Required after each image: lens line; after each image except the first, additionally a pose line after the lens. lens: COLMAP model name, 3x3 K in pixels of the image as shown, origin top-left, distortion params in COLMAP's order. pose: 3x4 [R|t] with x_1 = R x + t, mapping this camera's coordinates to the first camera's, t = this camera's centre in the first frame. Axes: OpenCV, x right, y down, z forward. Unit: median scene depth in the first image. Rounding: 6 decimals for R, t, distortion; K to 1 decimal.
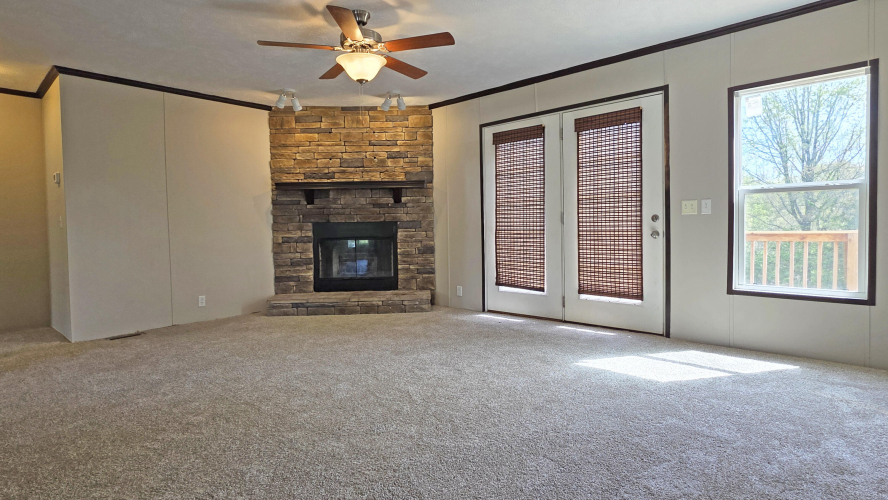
lens RADIAL K [[457.9, 0, 444.6], [0, 457.9, 244.7], [0, 0, 1]] dist [0.009909, 0.000633]
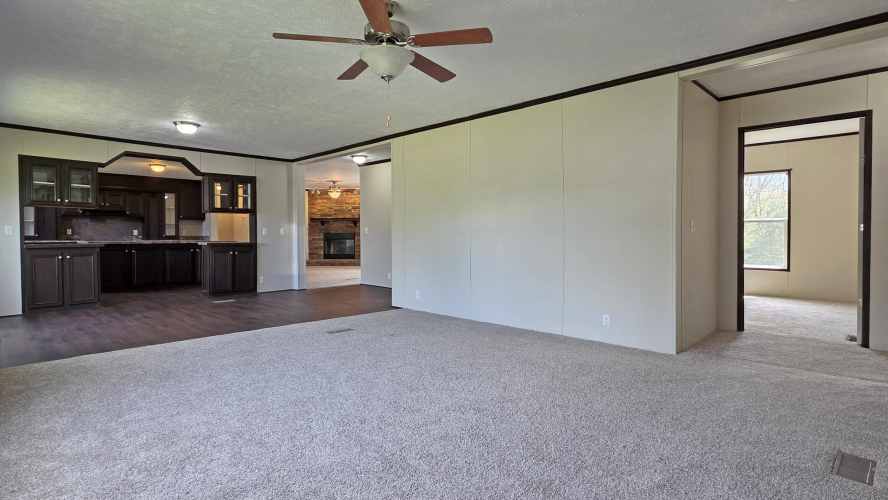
lens RADIAL K [[457.9, 0, 446.8], [0, 457.9, 245.0], [0, 0, 1]] dist [0.009909, 0.000633]
pose [[0.999256, 0.015772, -0.035183, 0.522266], [-0.016230, 0.999787, -0.012783, 0.044772], [0.034974, 0.013345, 0.999299, -1.632429]]
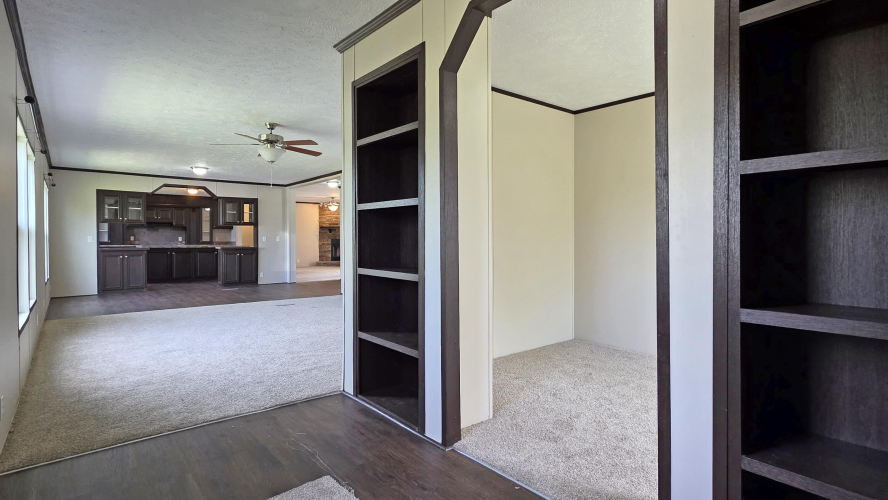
lens RADIAL K [[457.9, 0, 445.5], [0, 457.9, 245.1], [0, 0, 1]] dist [0.009909, 0.000633]
pose [[0.990213, 0.017820, -0.138425, 0.938018], [-0.020752, 0.999589, -0.019765, 0.041349], [0.138016, 0.022444, 0.990176, -2.035124]]
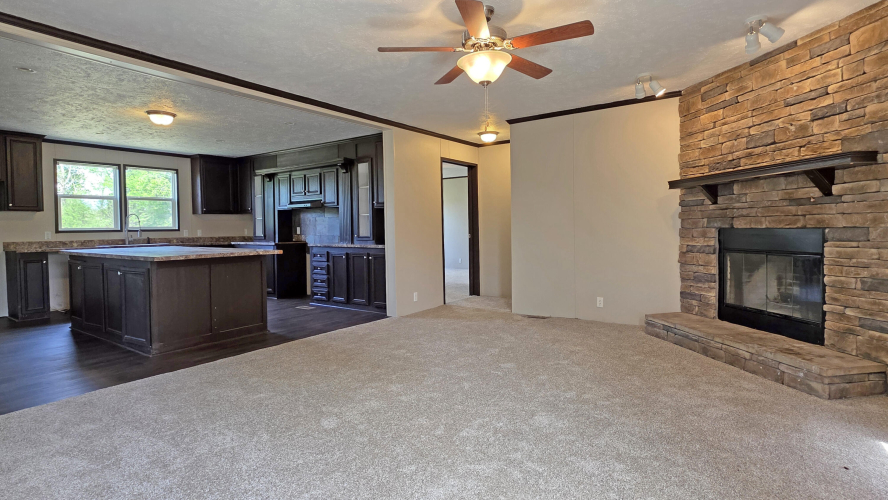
lens RADIAL K [[457.9, 0, 450.6], [0, 457.9, 242.1], [0, 0, 1]] dist [0.009909, 0.000633]
pose [[0.129723, 0.045861, -0.990489, 0.412113], [-0.029046, 0.998677, 0.042435, -0.044286], [0.991125, 0.023265, 0.130883, 0.464422]]
